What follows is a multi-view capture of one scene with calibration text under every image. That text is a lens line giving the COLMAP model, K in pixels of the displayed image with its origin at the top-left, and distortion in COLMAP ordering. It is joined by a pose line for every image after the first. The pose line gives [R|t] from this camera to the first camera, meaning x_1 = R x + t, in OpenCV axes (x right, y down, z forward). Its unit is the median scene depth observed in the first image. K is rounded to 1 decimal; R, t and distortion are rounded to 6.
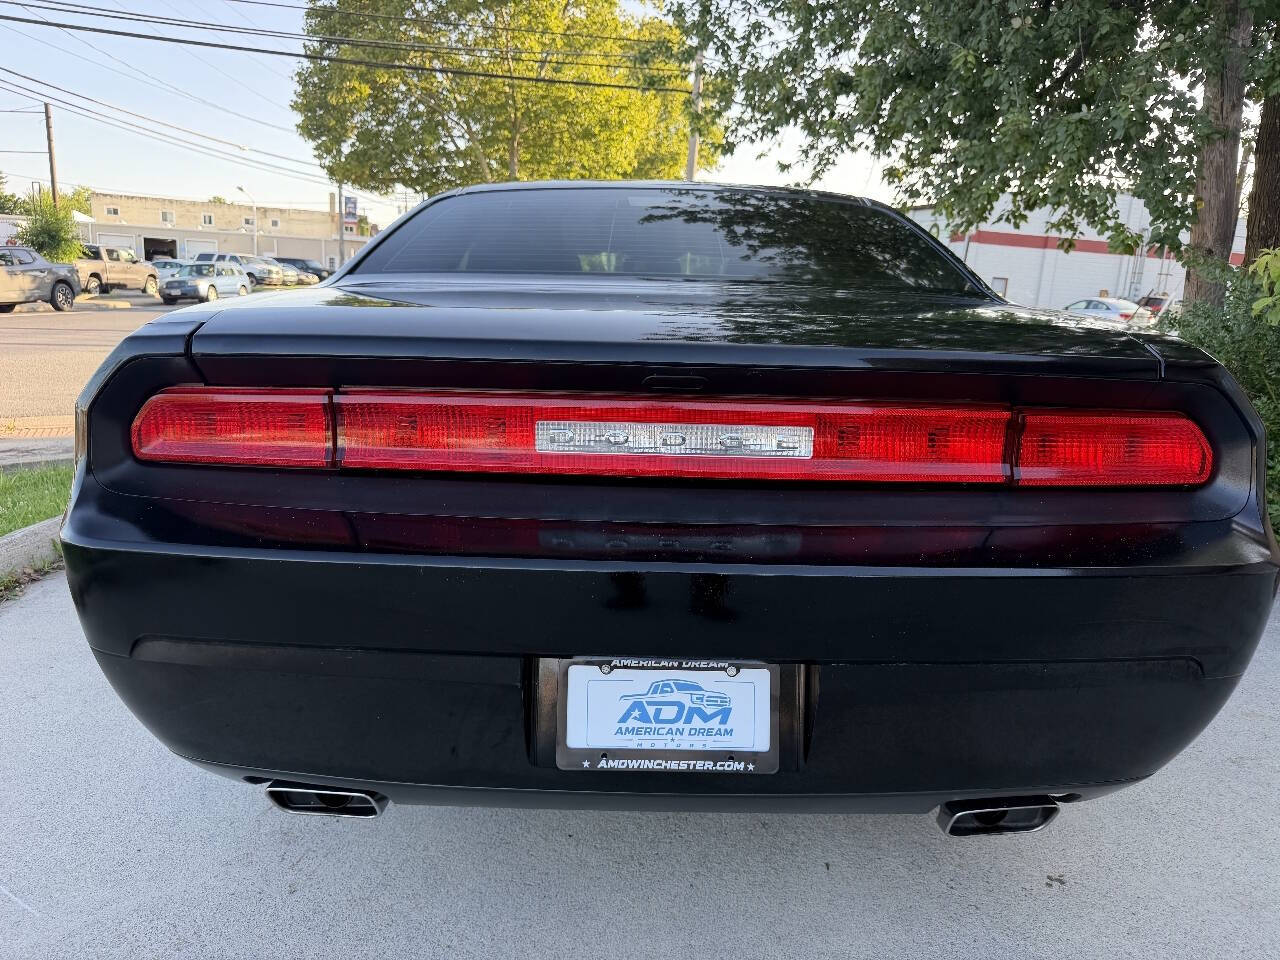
lens RADIAL K [[937.2, 0, 640.0], [0, 937.2, 480.0], [0, 0, 1]] dist [-0.000167, -0.089180]
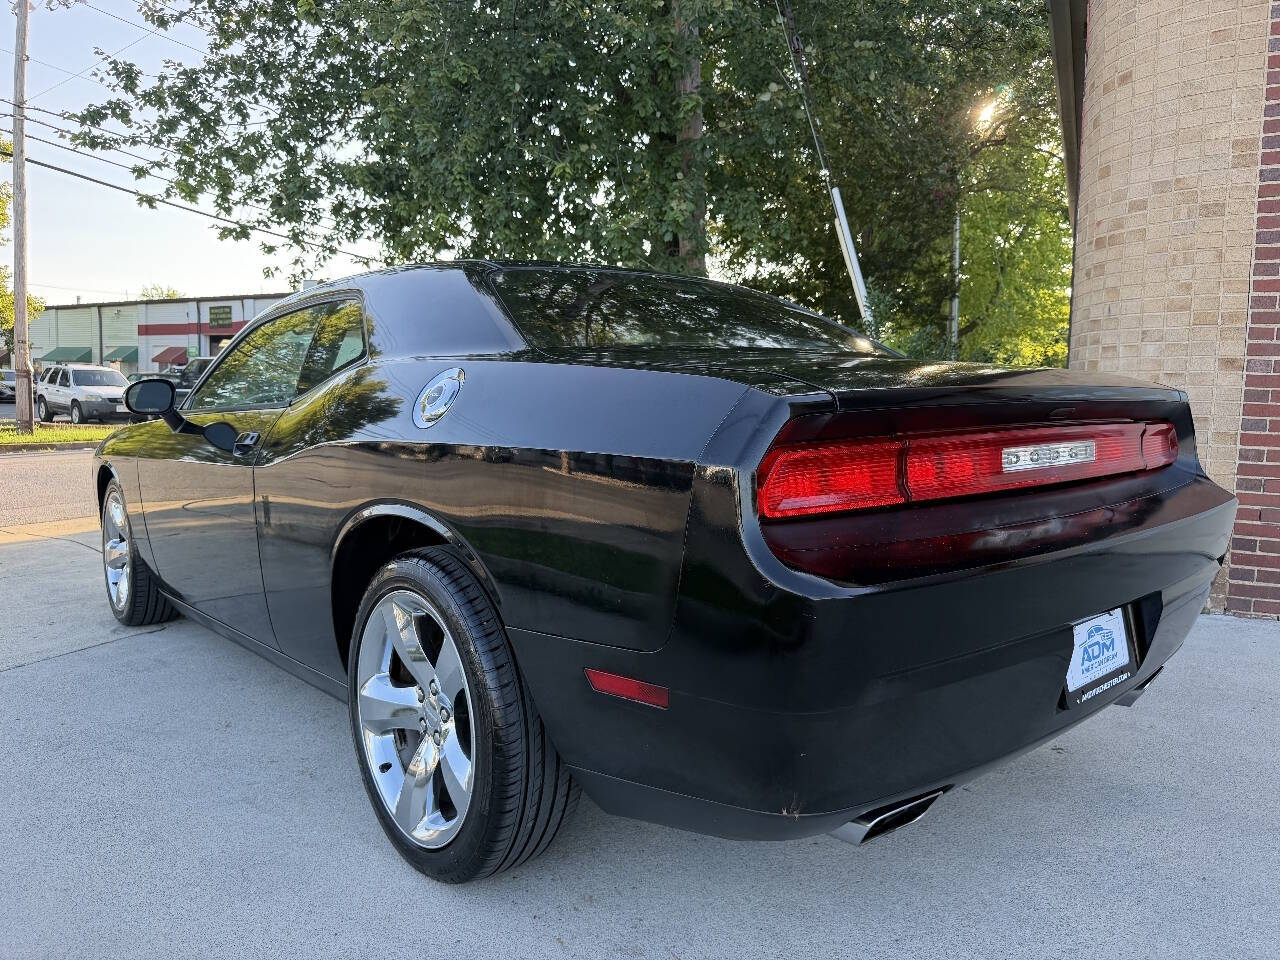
lens RADIAL K [[903.0, 0, 640.0], [0, 903.0, 480.0], [0, 0, 1]] dist [0.054845, -0.085334]
pose [[0.758336, -0.095246, 0.644868, -1.272114], [0.149462, 0.988319, -0.029788, -0.058295], [-0.634498, 0.118973, 0.763713, 0.357287]]
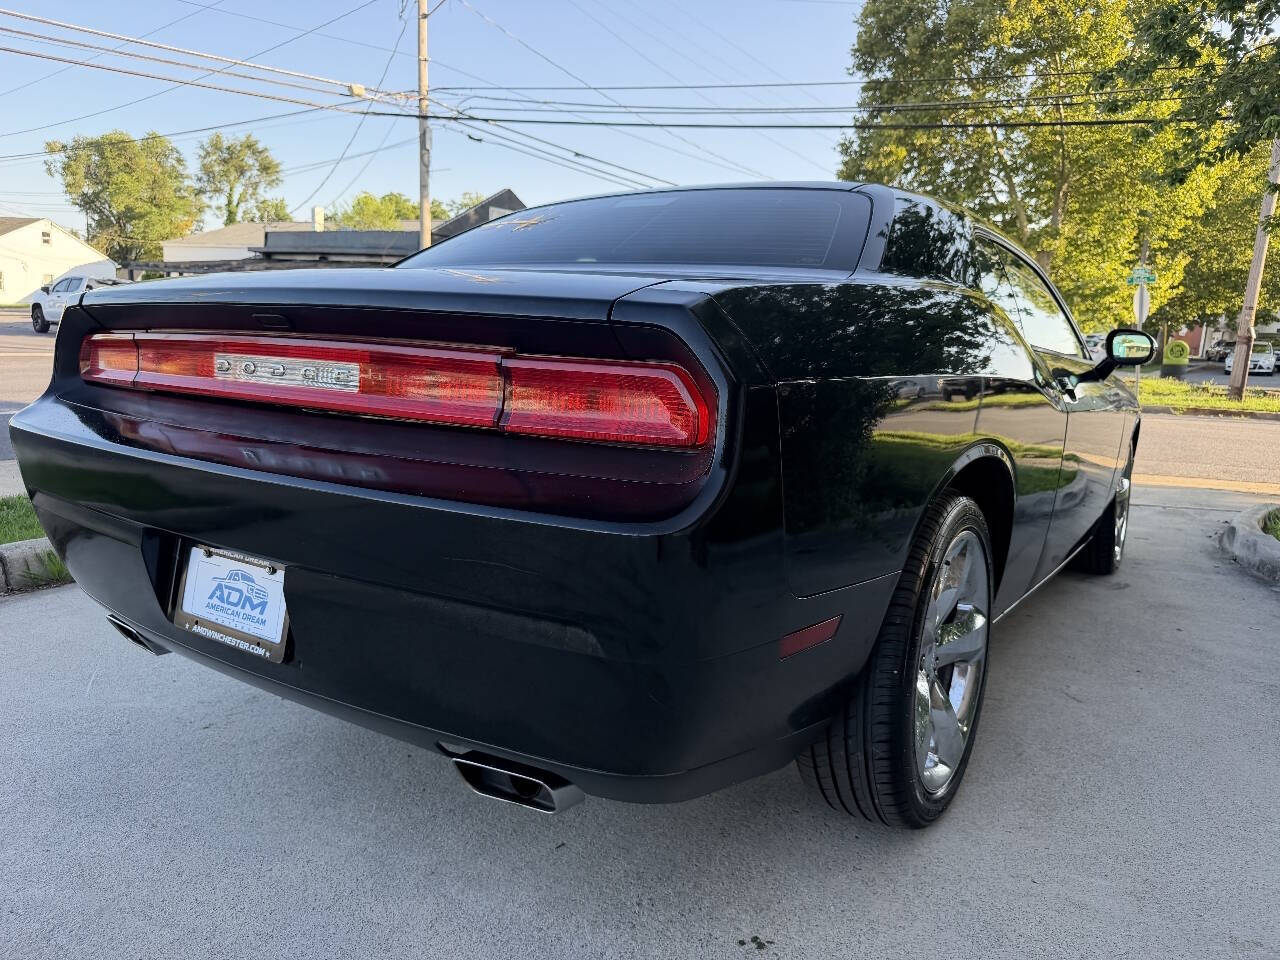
lens RADIAL K [[912.3, 0, 635.5], [0, 912.3, 489.1], [0, 0, 1]] dist [-0.004429, -0.022412]
pose [[0.828160, 0.090630, -0.553116, 1.043146], [-0.117428, 0.992995, -0.013113, 0.064405], [0.548053, 0.075811, 0.833001, 0.291823]]
